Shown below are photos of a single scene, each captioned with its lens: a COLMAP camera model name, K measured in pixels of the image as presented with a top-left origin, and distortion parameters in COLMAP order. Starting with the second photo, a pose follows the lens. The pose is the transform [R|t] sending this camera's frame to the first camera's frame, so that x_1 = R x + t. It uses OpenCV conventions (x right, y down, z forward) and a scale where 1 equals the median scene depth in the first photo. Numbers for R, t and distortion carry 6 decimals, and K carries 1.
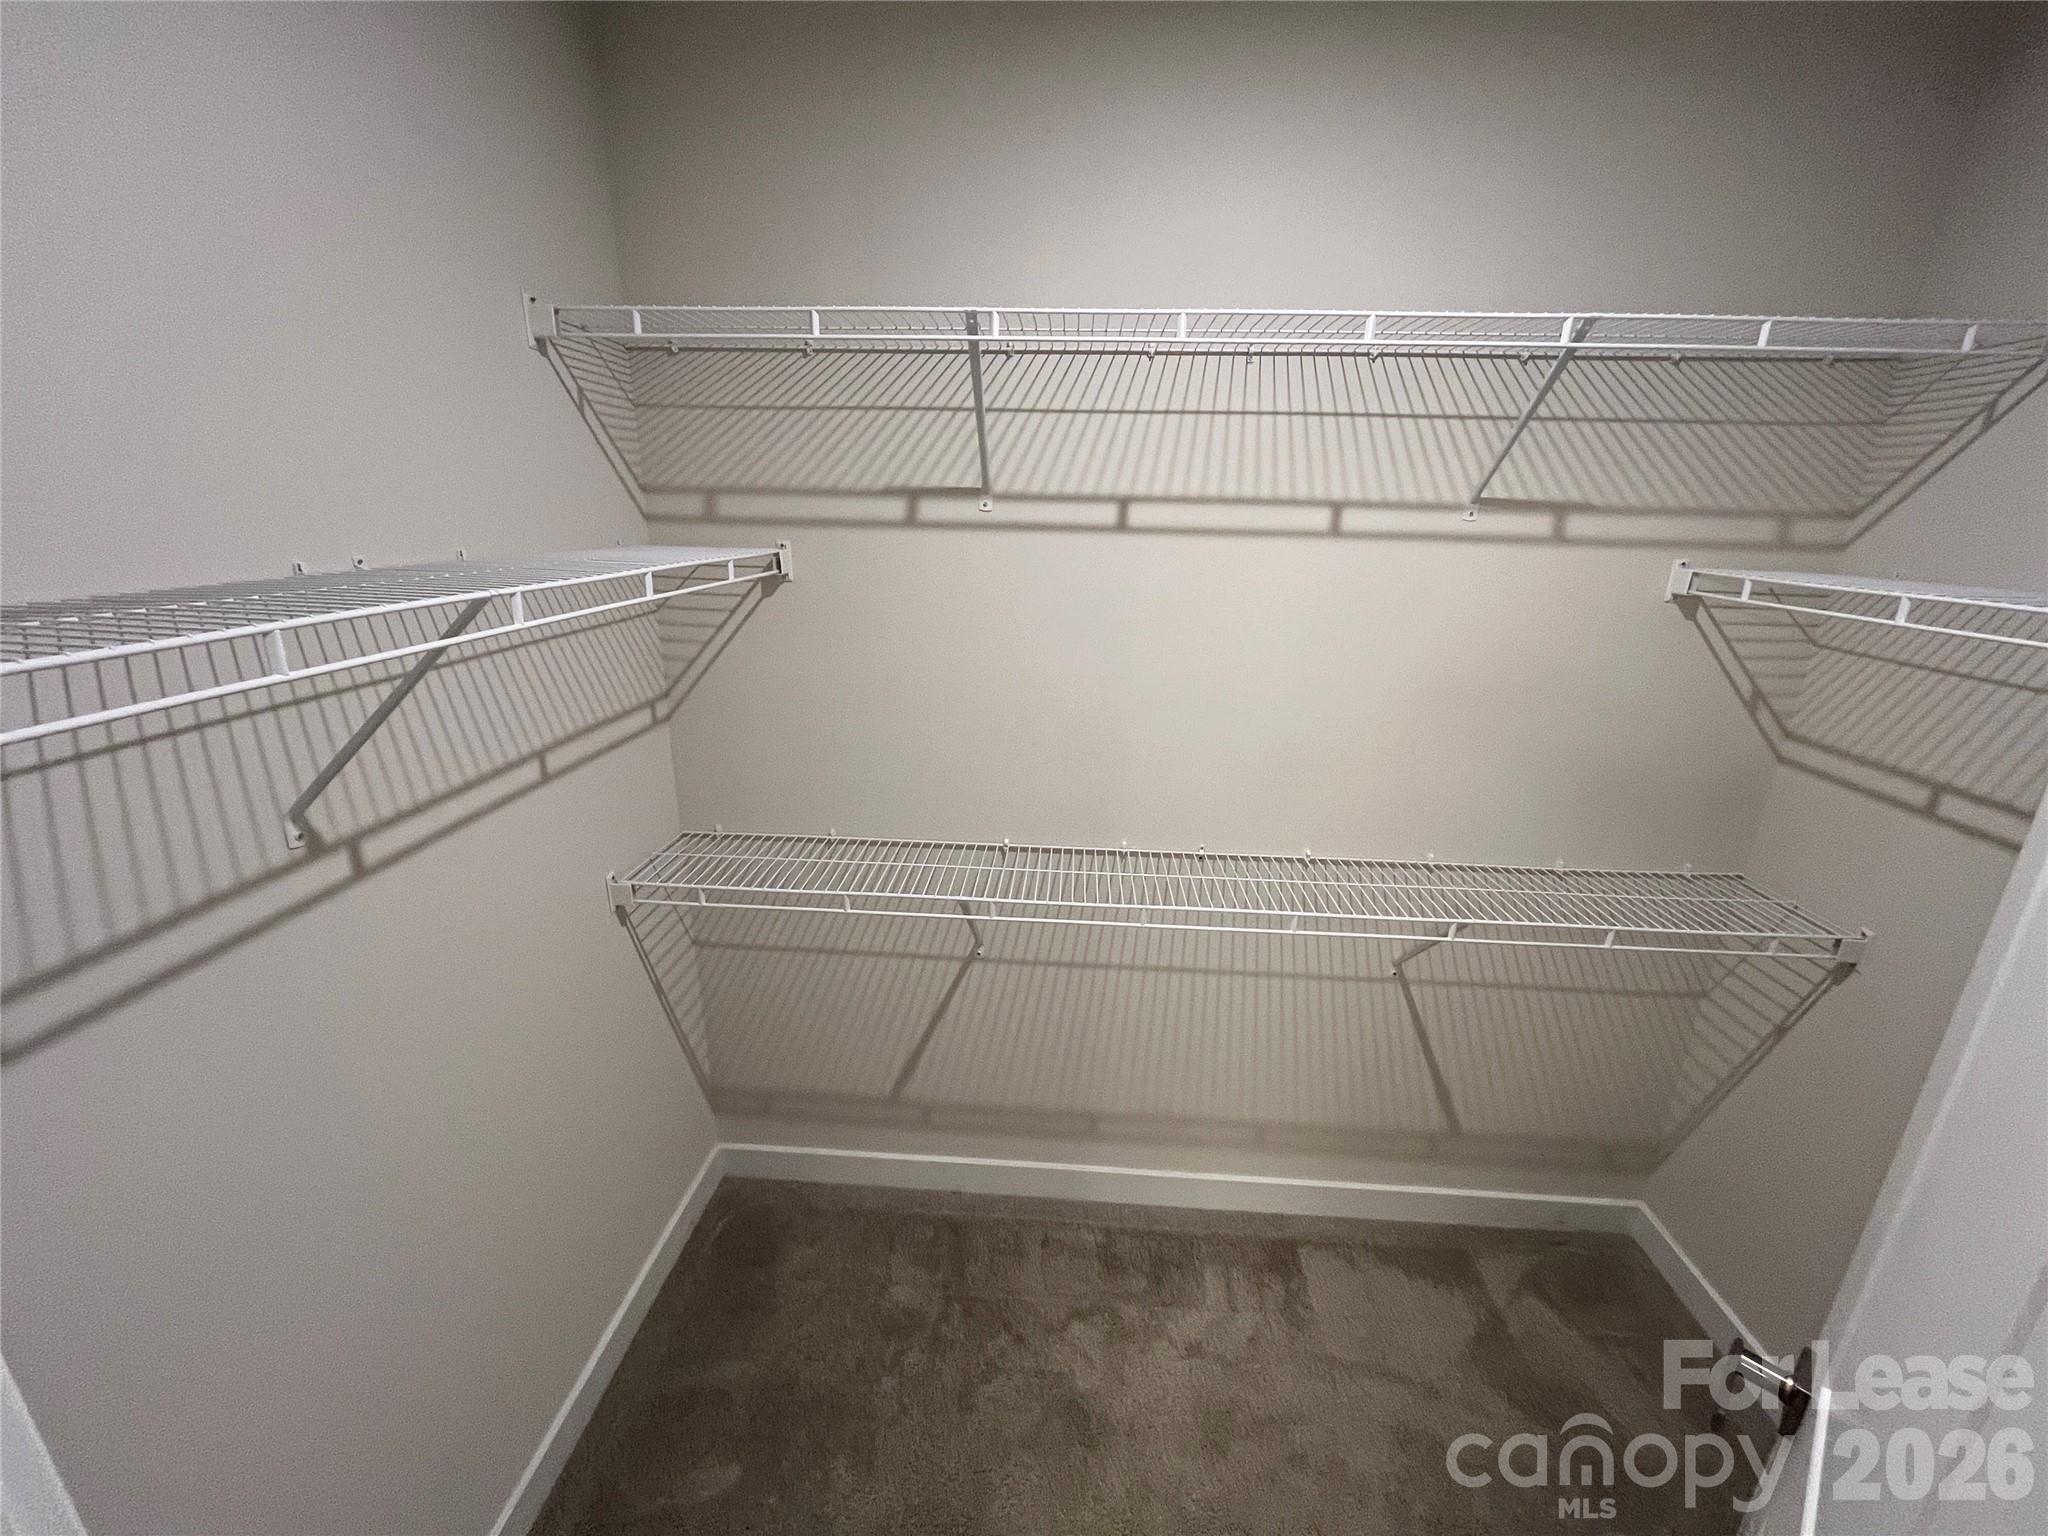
lens RADIAL K [[823.5, 0, 1021.5], [0, 823.5, 767.6], [0, 0, 1]] dist [-0.002911, -0.000381]
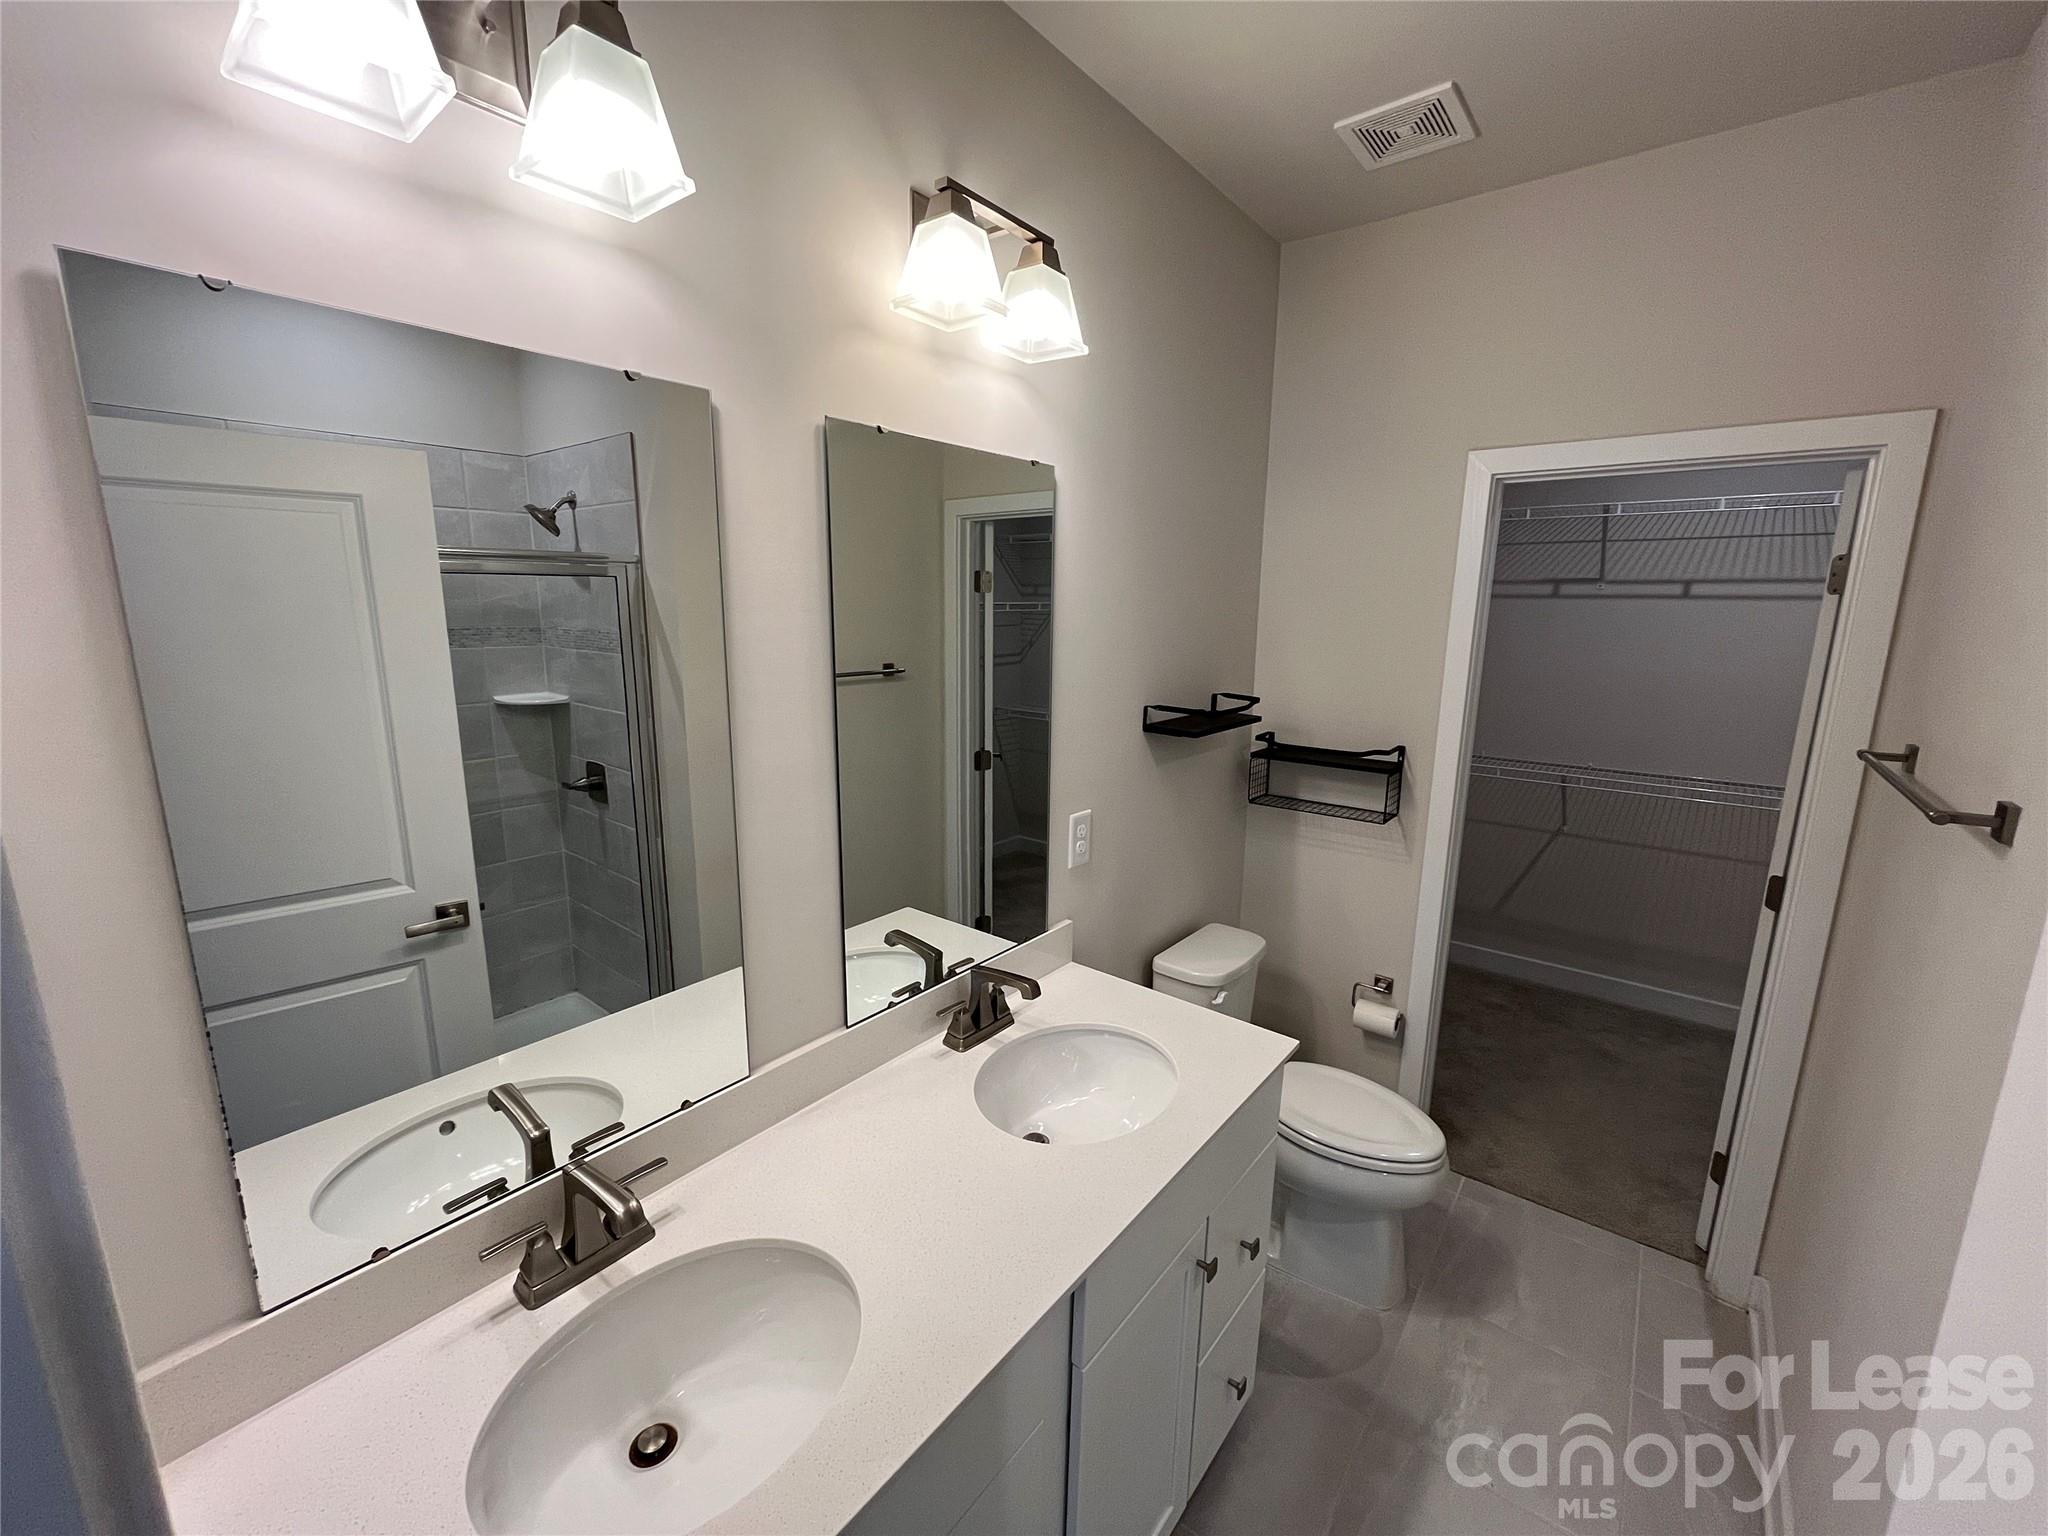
lens RADIAL K [[823.5, 0, 1021.5], [0, 823.5, 767.6], [0, 0, 1]] dist [-0.002911, -0.000381]
pose [[0.812961, 0.101372, -0.573427, 0.002017], [-0.164133, 0.984695, -0.058617, 0.456176], [0.558709, 0.141771, 0.817157, -1.336104]]
